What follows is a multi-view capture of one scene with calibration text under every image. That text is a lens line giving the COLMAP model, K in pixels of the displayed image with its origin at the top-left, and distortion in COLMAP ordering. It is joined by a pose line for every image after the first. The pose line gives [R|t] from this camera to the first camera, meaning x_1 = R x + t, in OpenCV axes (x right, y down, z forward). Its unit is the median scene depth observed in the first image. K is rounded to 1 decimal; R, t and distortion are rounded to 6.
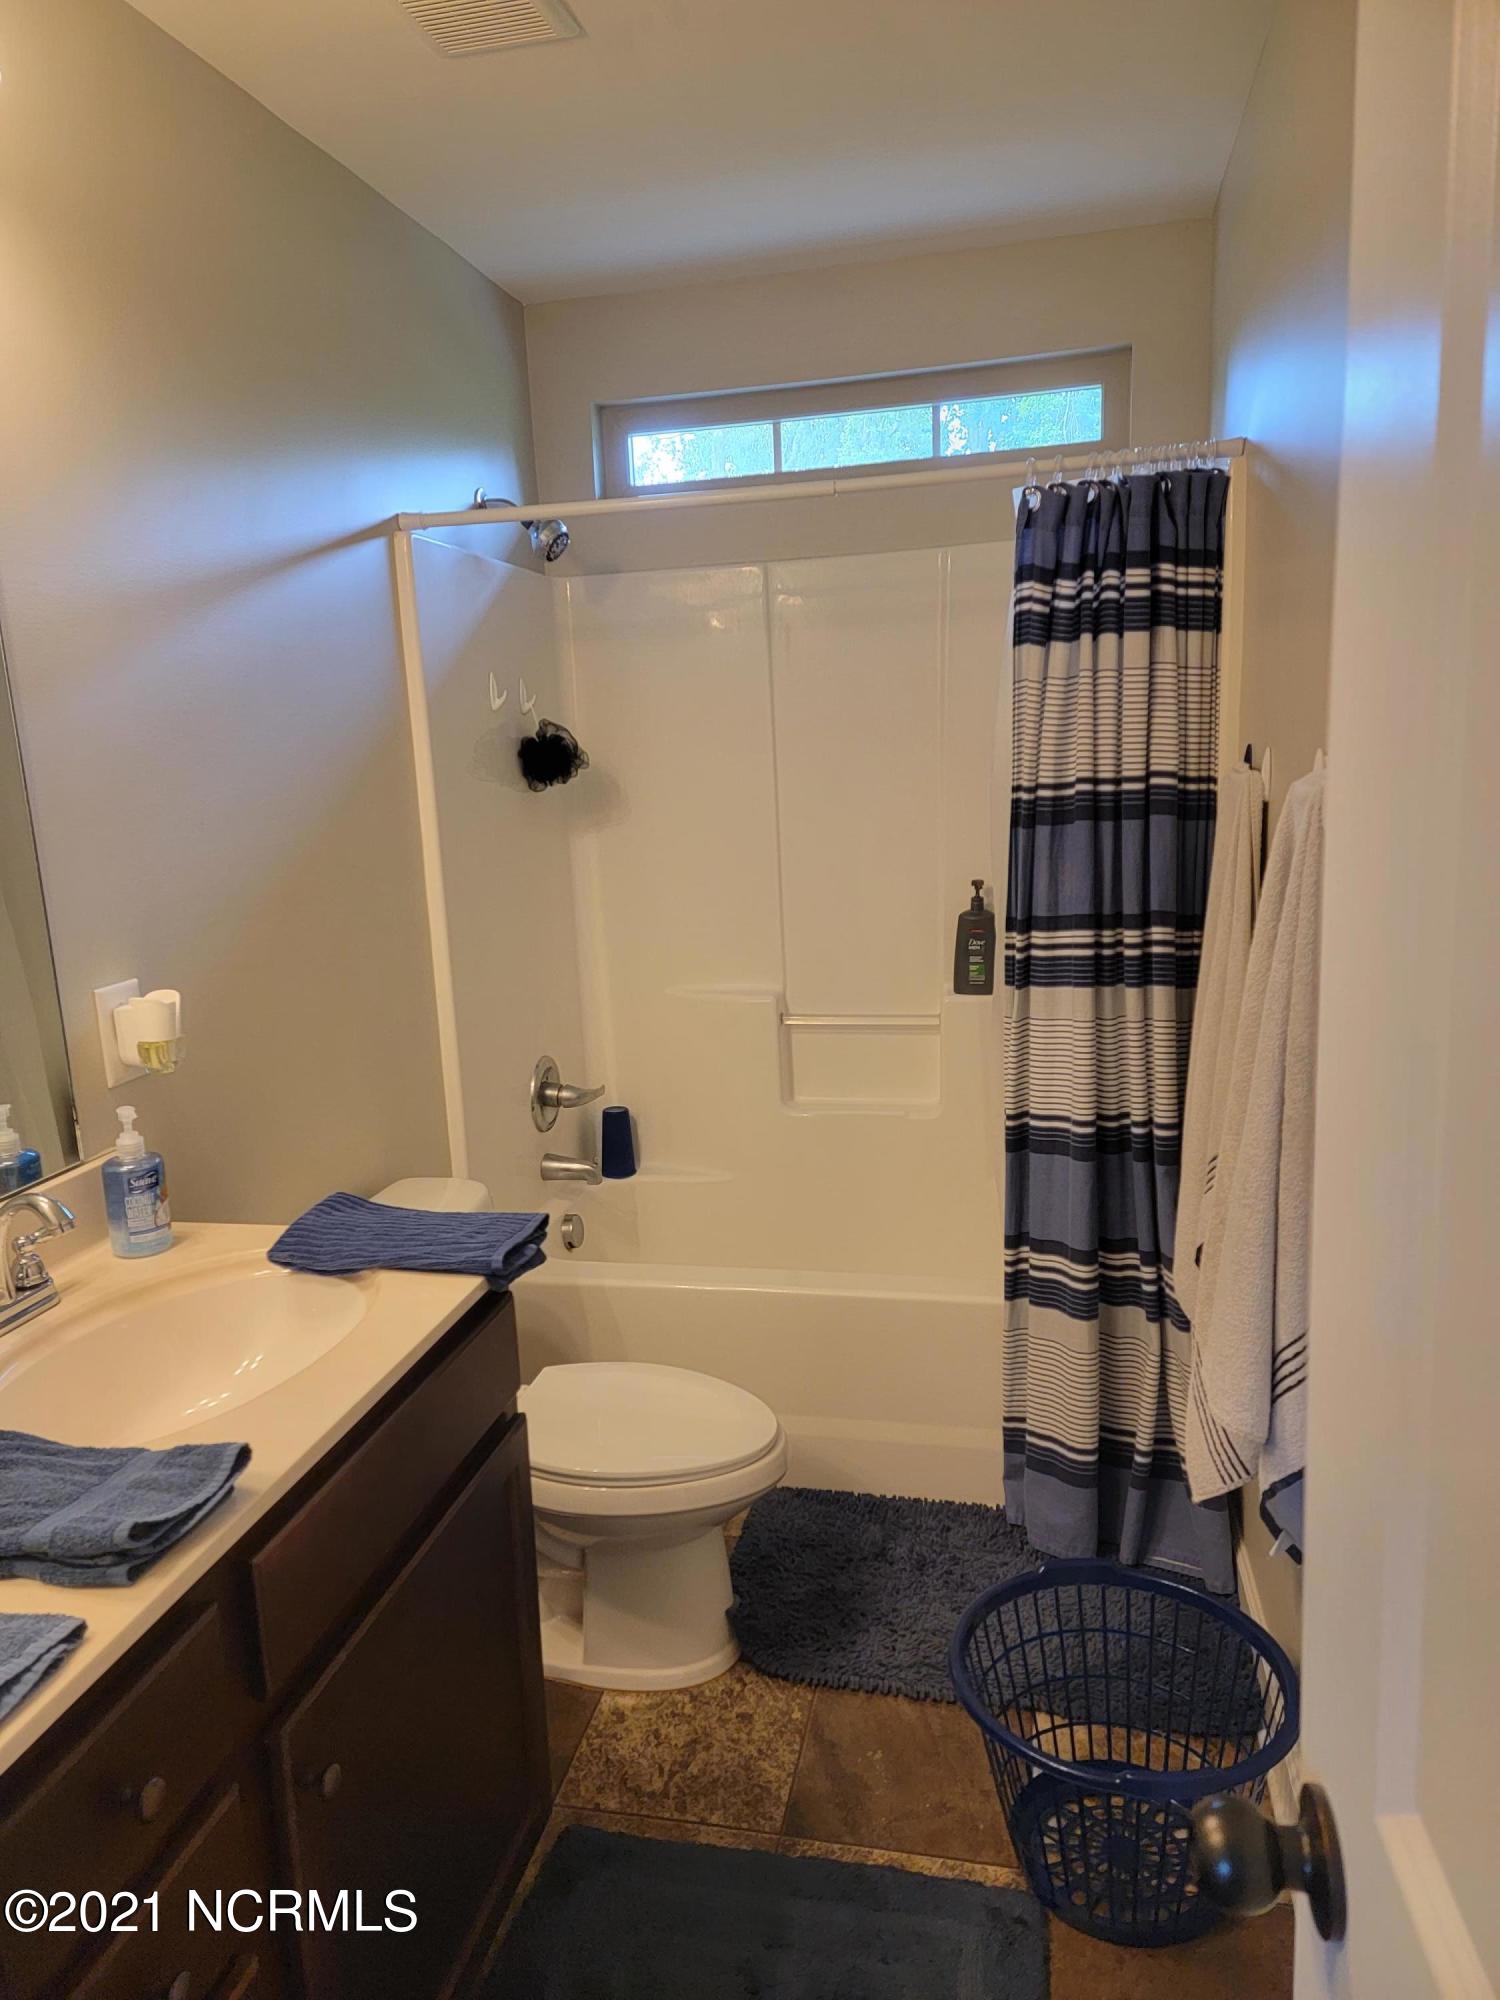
lens RADIAL K [[1416.1, 0, 725.6], [0, 1416.1, 1001.4], [0, 0, 1]] dist [0.124089, -0.143584]
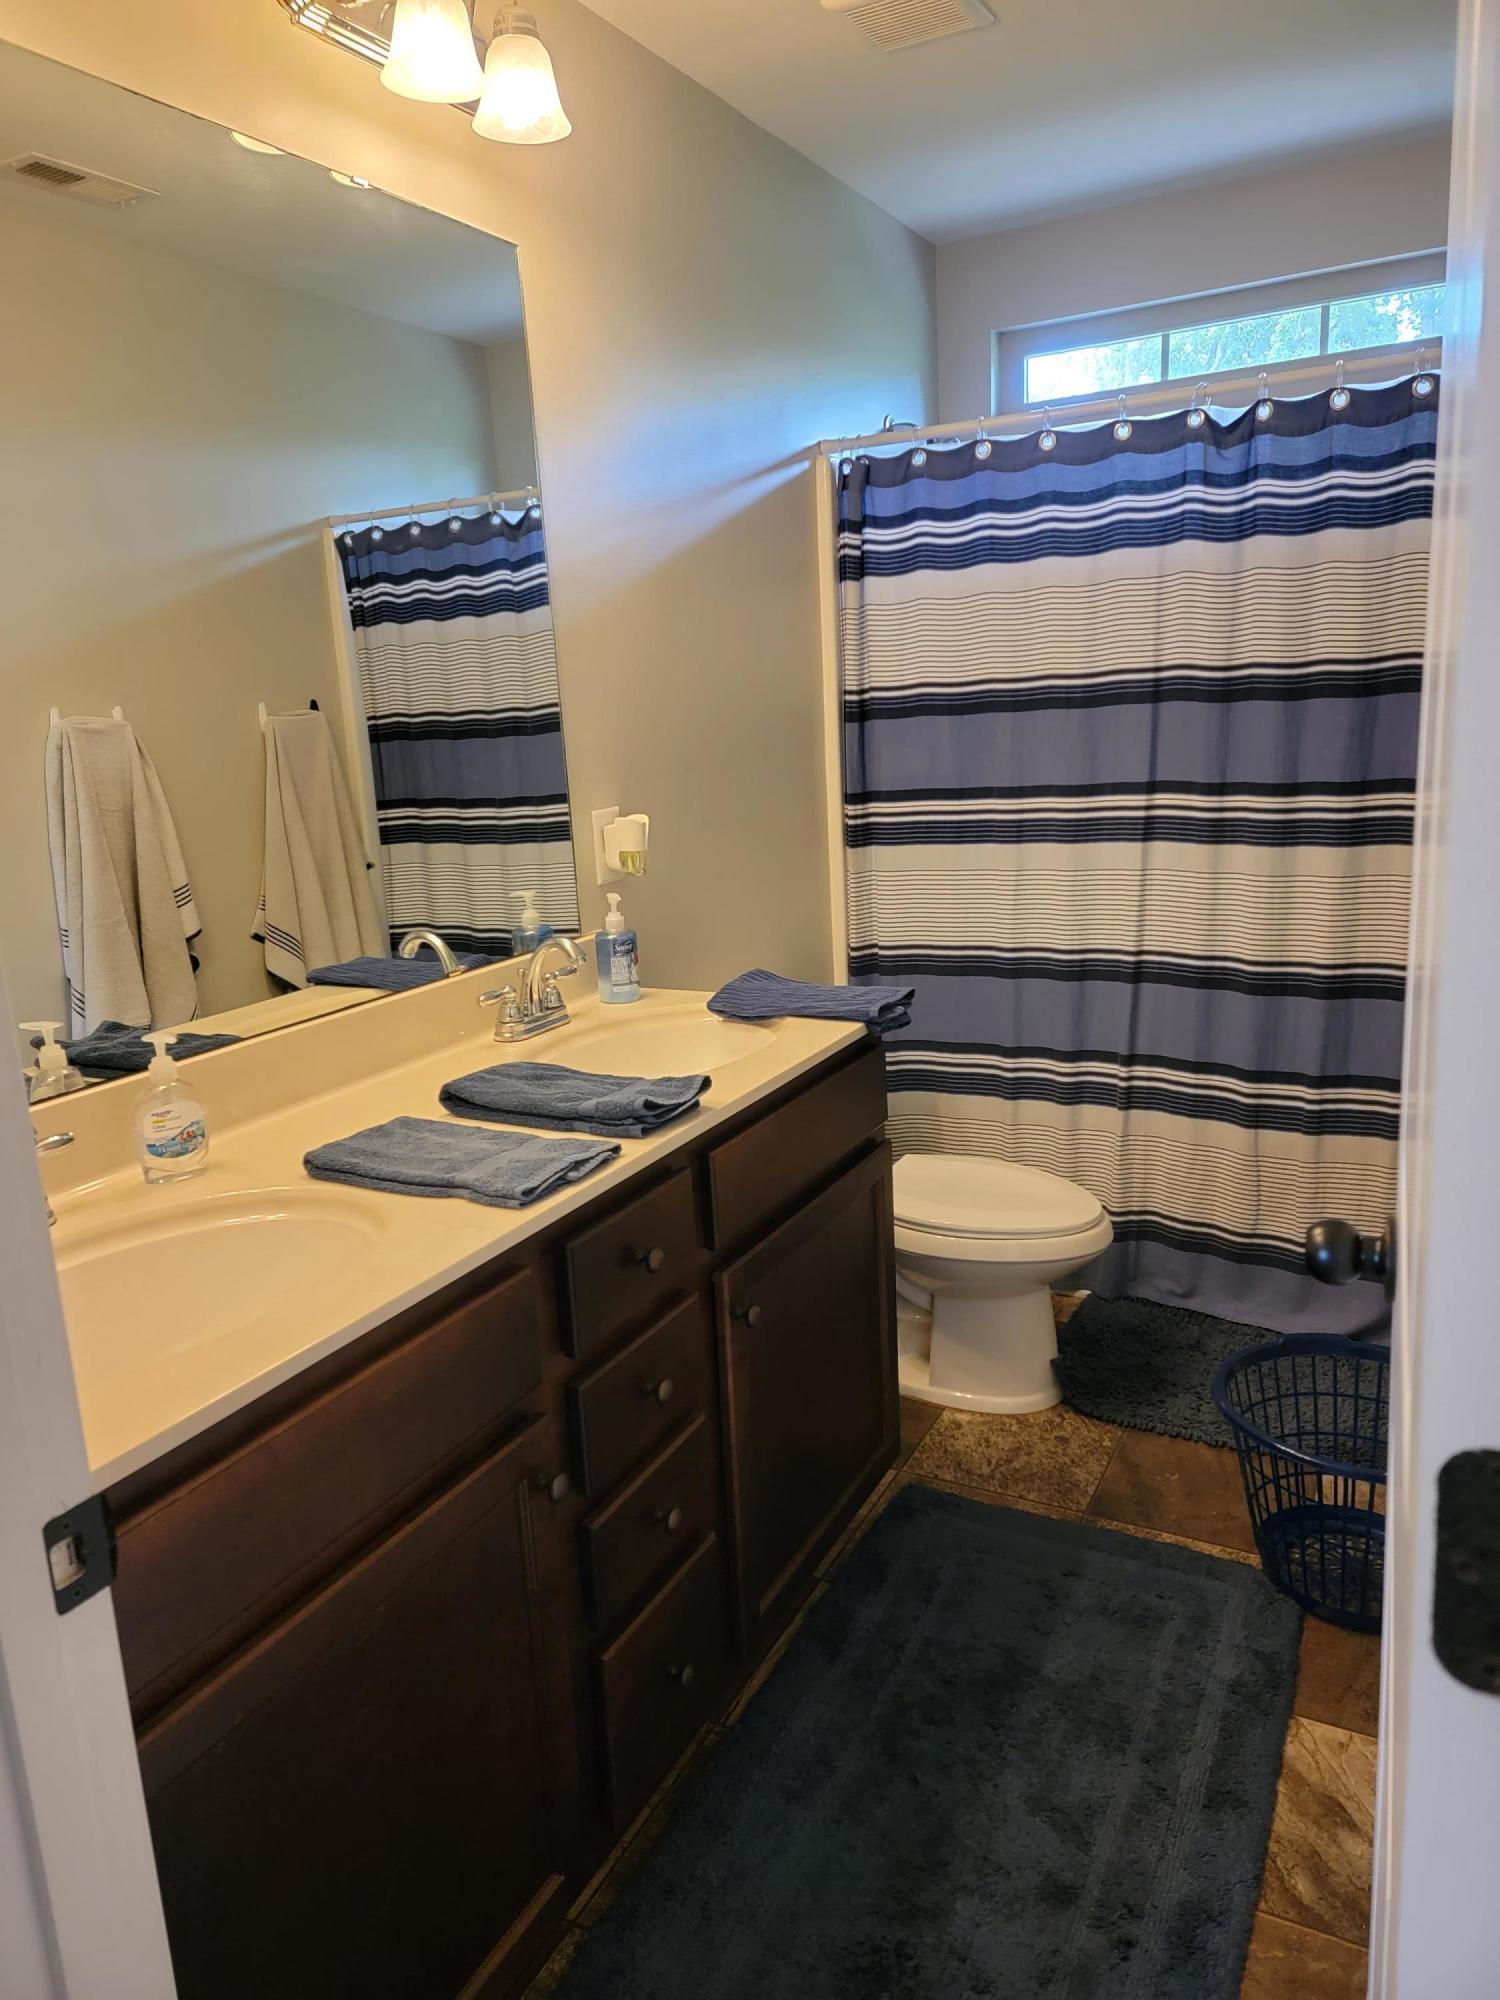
lens RADIAL K [[1416.1, 0, 725.6], [0, 1416.1, 1001.4], [0, 0, 1]] dist [0.124089, -0.143584]
pose [[0.964945, 0.051680, -0.257313, 0.035339], [-0.040520, 0.998001, 0.048489, 0.090665], [0.259305, -0.036363, 0.965111, -0.241313]]
